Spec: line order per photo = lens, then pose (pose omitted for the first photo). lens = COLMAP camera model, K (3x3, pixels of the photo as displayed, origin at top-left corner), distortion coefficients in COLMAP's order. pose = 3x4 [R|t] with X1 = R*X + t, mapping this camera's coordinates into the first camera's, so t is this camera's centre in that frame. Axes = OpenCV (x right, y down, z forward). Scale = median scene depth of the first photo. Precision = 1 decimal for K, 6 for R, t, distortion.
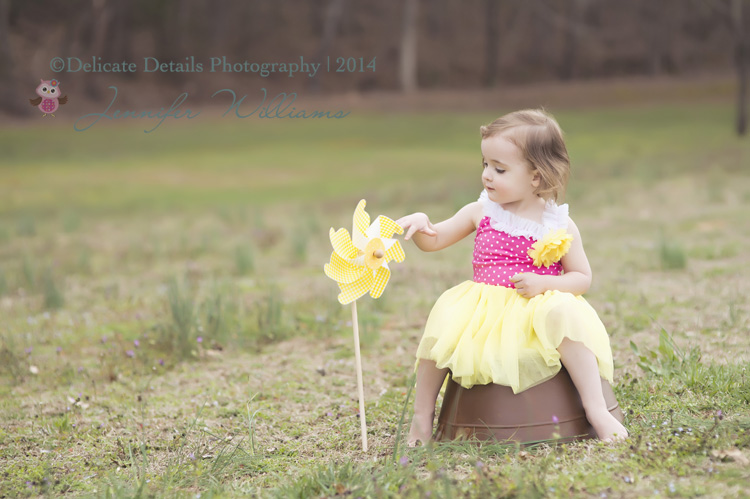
lens RADIAL K [[2058.7, 0, 375.0], [0, 2058.7, 249.5], [0, 0, 1]] dist [0.123935, -0.471680]
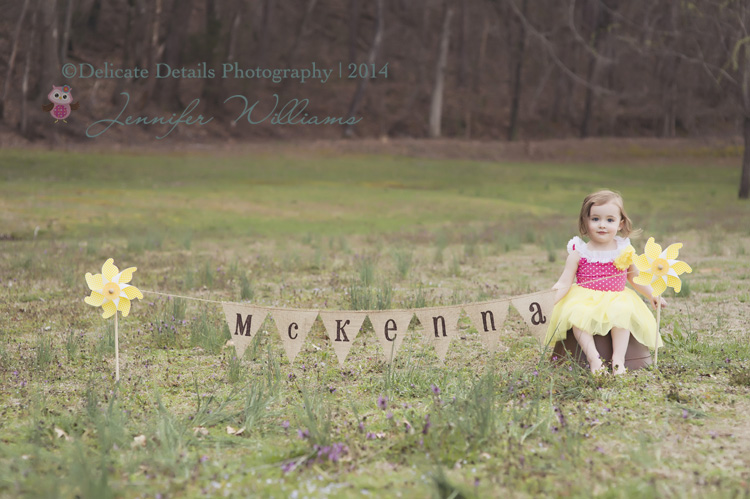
lens RADIAL K [[2058.7, 0, 375.0], [0, 2058.7, 249.5], [0, 0, 1]] dist [0.123935, -0.471680]
pose [[0.998328, 0.057791, -0.001182, -0.037696], [-0.057803, 0.998161, -0.018235, 0.008772], [0.000126, 0.018273, 0.999833, -0.241339]]
